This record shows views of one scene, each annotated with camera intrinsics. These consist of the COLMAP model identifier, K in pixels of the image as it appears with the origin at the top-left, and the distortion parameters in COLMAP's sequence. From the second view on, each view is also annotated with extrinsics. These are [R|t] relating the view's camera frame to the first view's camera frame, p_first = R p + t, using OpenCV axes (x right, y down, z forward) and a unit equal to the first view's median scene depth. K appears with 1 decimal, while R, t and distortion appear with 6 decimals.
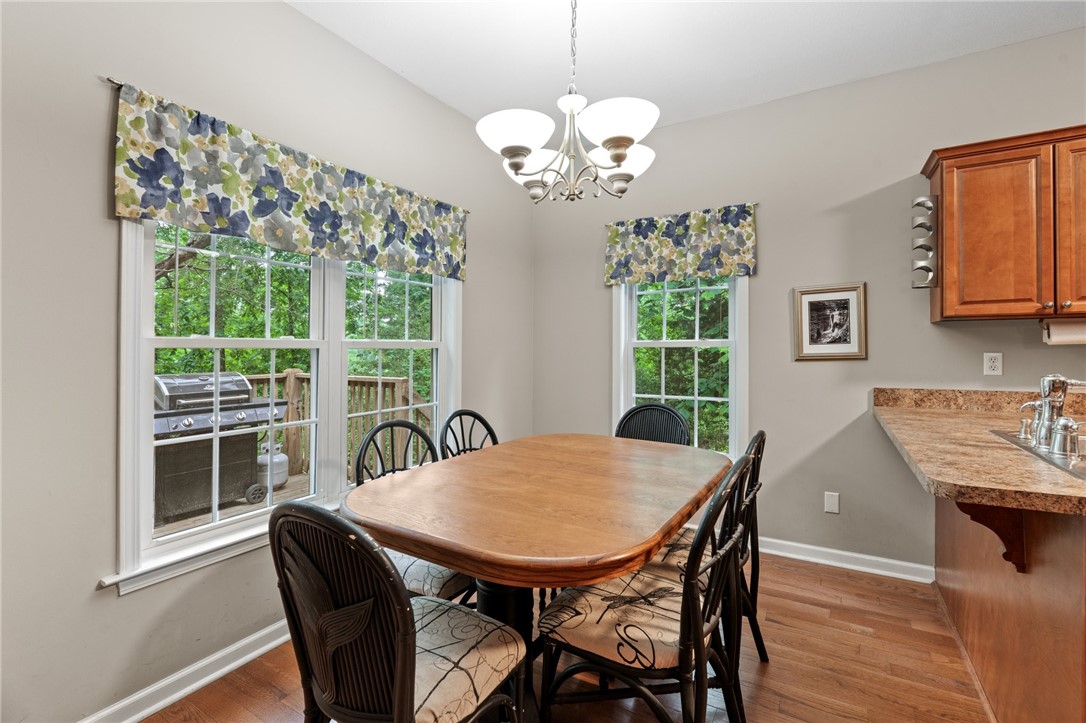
lens RADIAL K [[477.1, 0, 538.4], [0, 477.1, 346.3], [0, 0, 1]] dist [-0.007772, -0.000175]
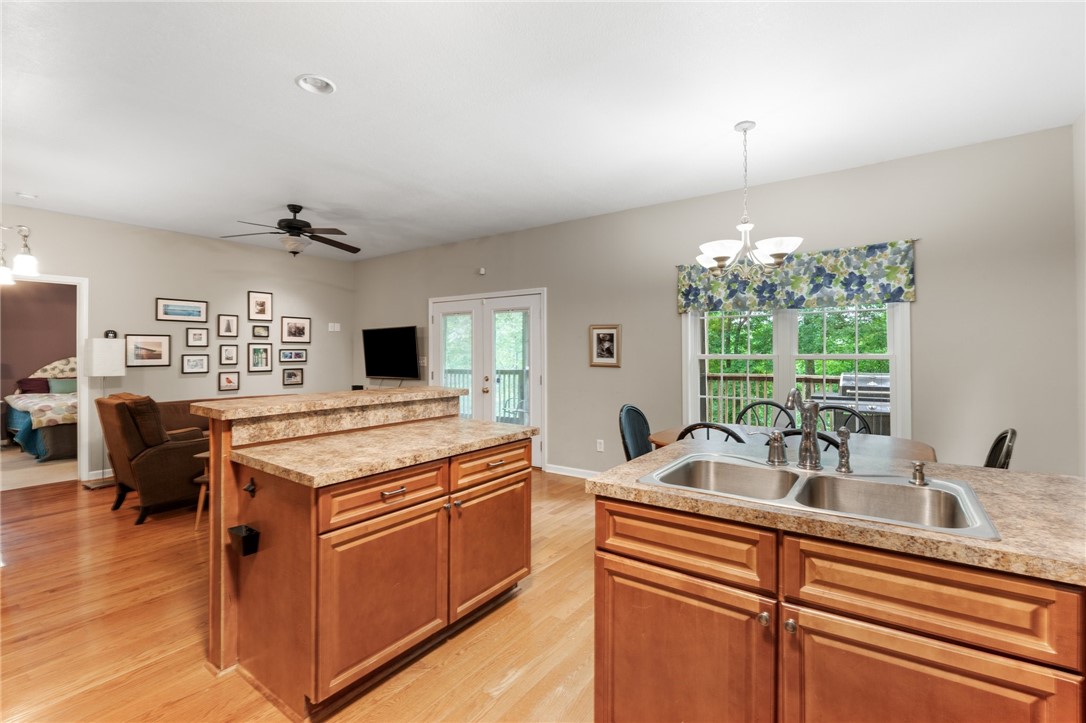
lens RADIAL K [[477.1, 0, 550.6], [0, 477.1, 351.0], [0, 0, 1]] dist [-0.007772, -0.000175]
pose [[-0.054100, 0.001182, -0.998535, 1.178282], [0.011743, 0.999931, 0.000547, -0.033656], [0.998466, -0.011696, -0.054110, 0.223758]]
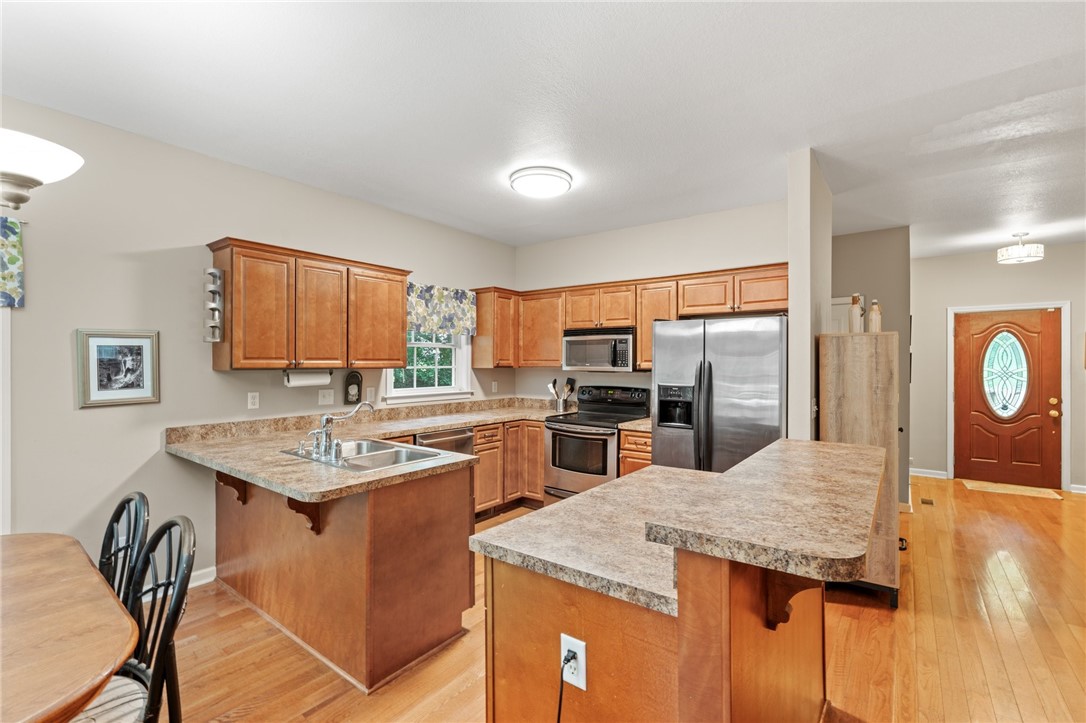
lens RADIAL K [[477.1, 0, 546.5], [0, 477.1, 365.1], [0, 0, 1]] dist [-0.007772, -0.000175]
pose [[0.092154, -0.003031, 0.995740, -0.307962], [-0.012253, 0.999916, 0.004177, -0.073806], [-0.995669, -0.012586, 0.092110, 0.022731]]
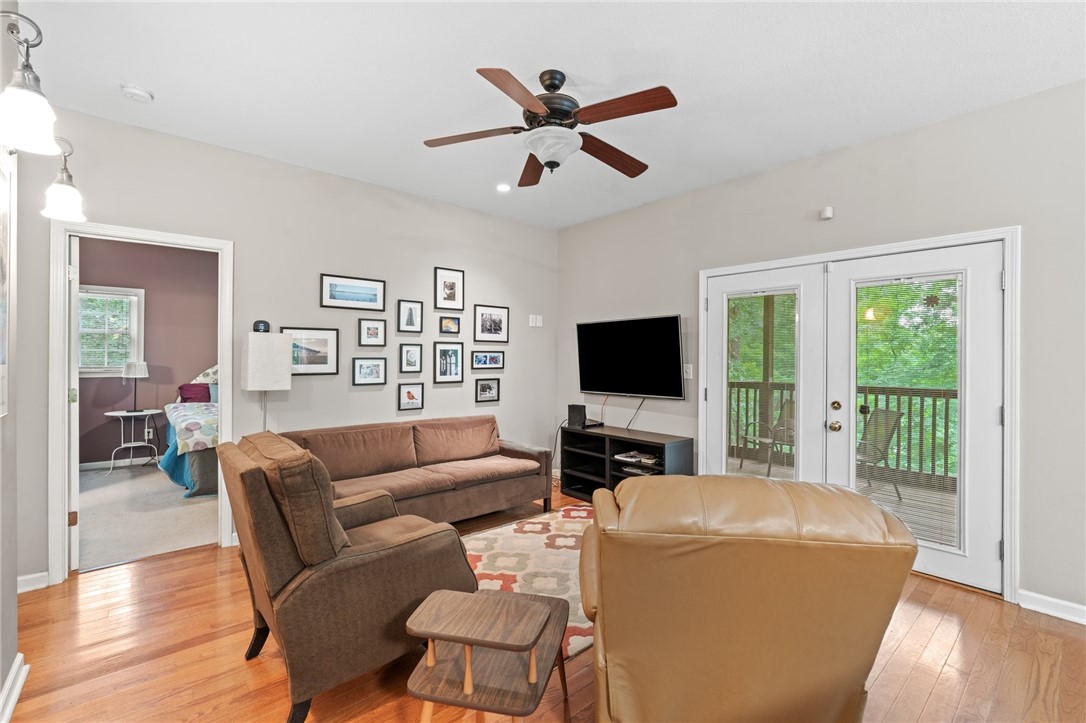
lens RADIAL K [[477.1, 0, 549.7], [0, 477.1, 353.8], [0, 0, 1]] dist [-0.007772, -0.000175]
pose [[-0.290684, -0.002771, -0.956815, 0.368379], [0.004800, 0.999979, -0.004355, -0.038603], [0.956807, -0.005858, -0.290664, -0.534709]]
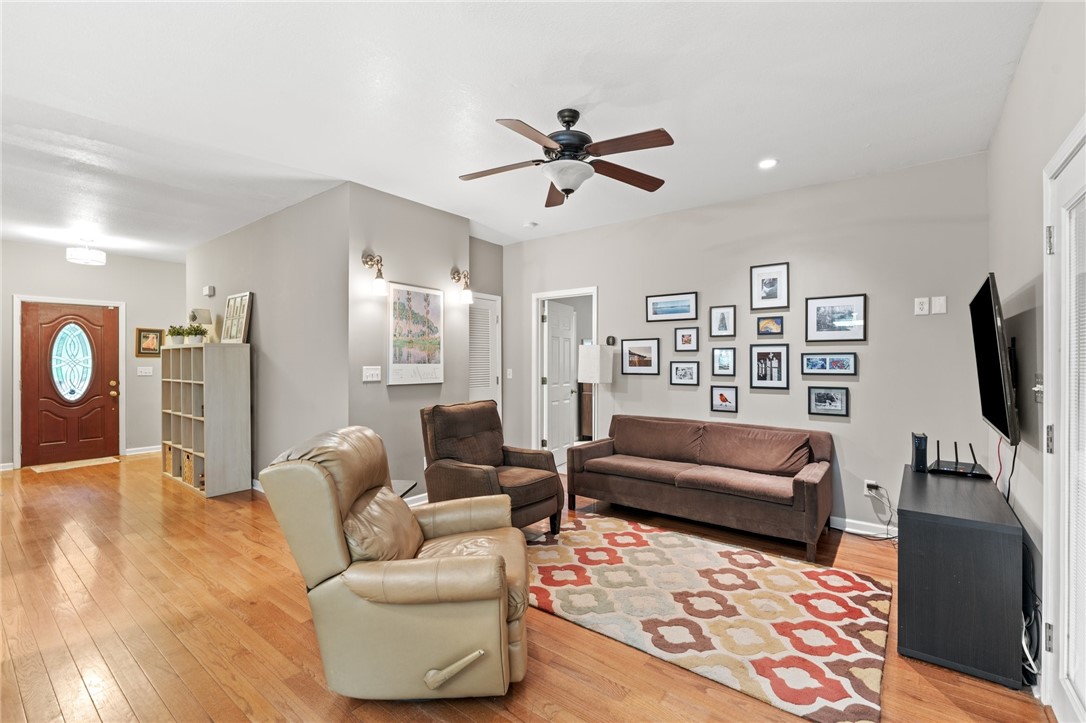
lens RADIAL K [[477.1, 0, 540.4], [0, 477.1, 354.8], [0, 0, 1]] dist [-0.007772, -0.000175]
pose [[-0.994069, 0.006976, 0.108528, -0.550396], [0.004610, 0.999747, -0.022037, -0.024263], [-0.108654, -0.021406, -0.993849, 0.239007]]
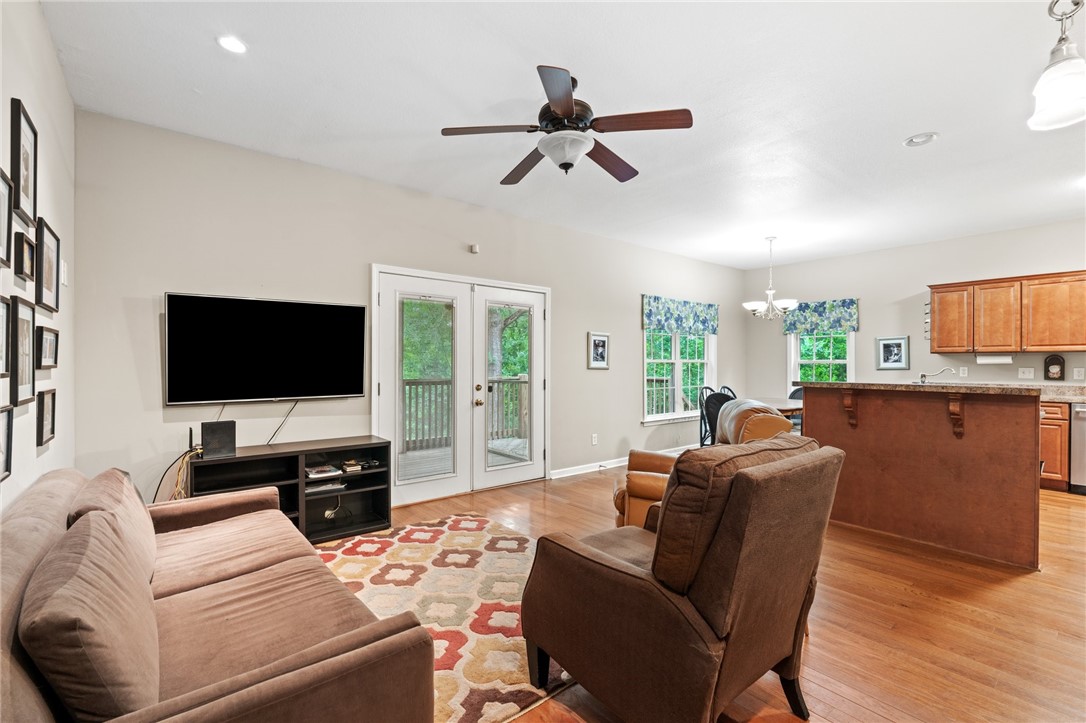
lens RADIAL K [[477.1, 0, 548.3], [0, 477.1, 354.9], [0, 0, 1]] dist [-0.007772, -0.000175]
pose [[0.947009, 0.002242, -0.321200, -0.218299], [-0.005661, 0.999937, -0.009711, -0.010461], [0.321158, 0.011015, 0.946962, -1.726308]]
